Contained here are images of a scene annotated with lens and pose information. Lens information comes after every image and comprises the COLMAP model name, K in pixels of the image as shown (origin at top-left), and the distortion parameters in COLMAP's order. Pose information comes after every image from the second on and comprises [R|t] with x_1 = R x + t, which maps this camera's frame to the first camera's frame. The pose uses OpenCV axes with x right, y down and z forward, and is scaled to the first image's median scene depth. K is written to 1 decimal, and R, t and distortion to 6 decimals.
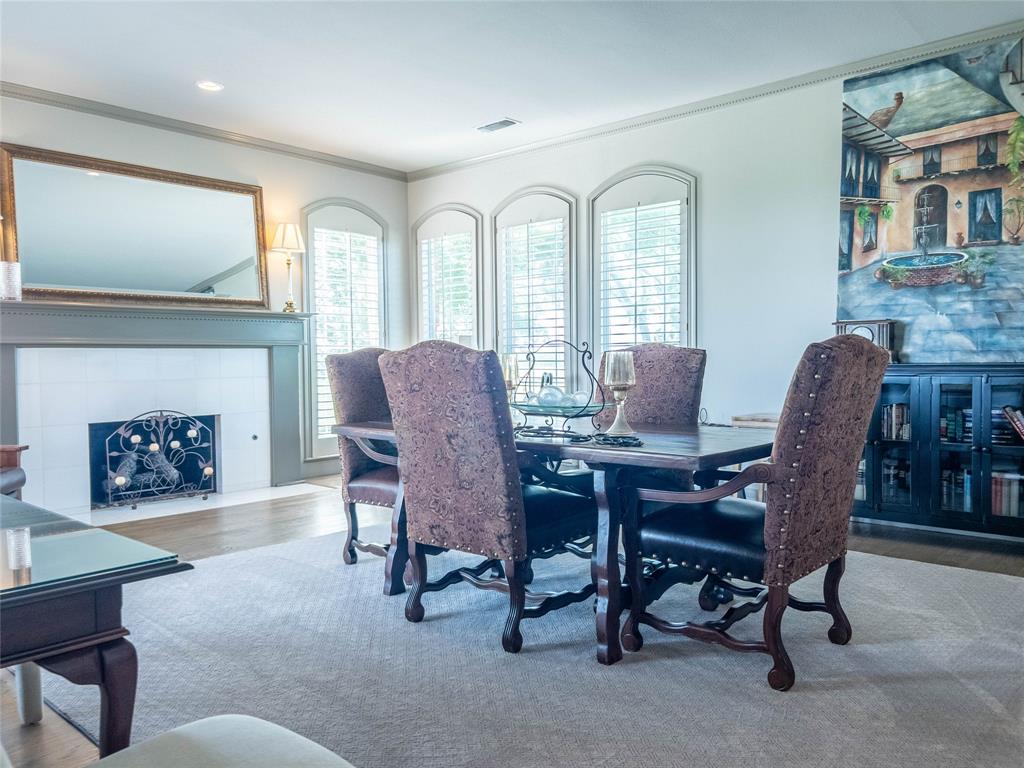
lens RADIAL K [[779.9, 0, 514.8], [0, 779.9, 385.8], [0, 0, 1]] dist [0.045630, -0.041339]
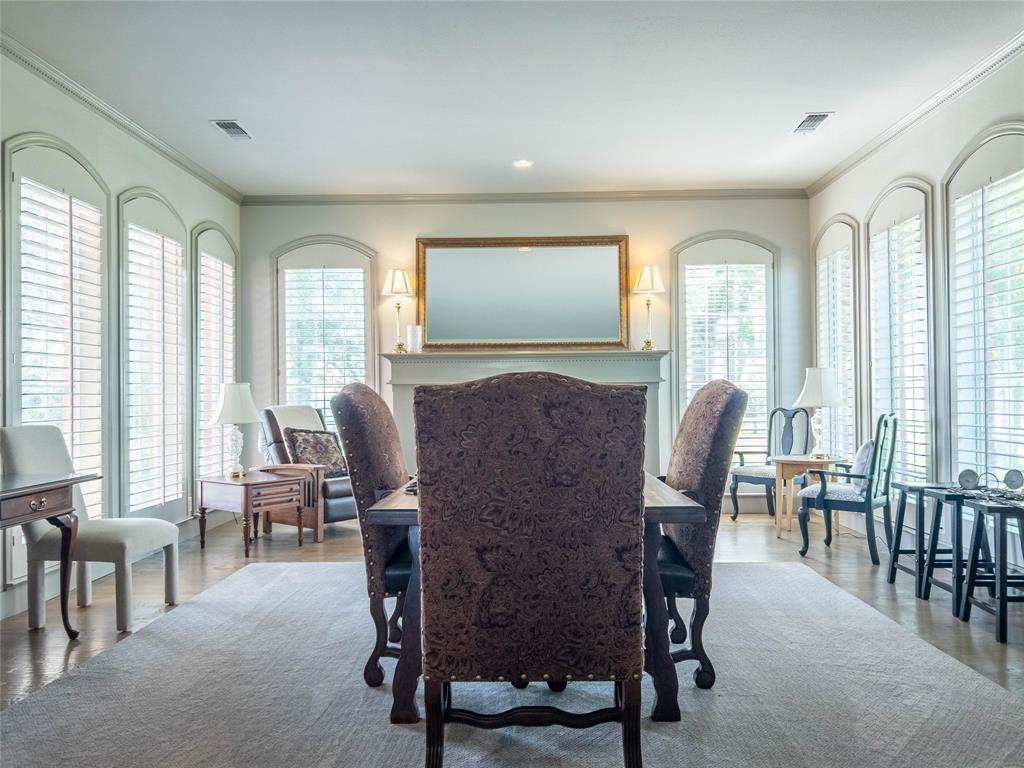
lens RADIAL K [[779.9, 0, 515.6], [0, 779.9, 388.0], [0, 0, 1]] dist [0.045630, -0.041339]
pose [[0.653409, -0.004494, -0.756992, 0.387102], [-0.024990, 0.999309, -0.027503, -0.011597], [0.756593, 0.036888, 0.652845, 0.195384]]
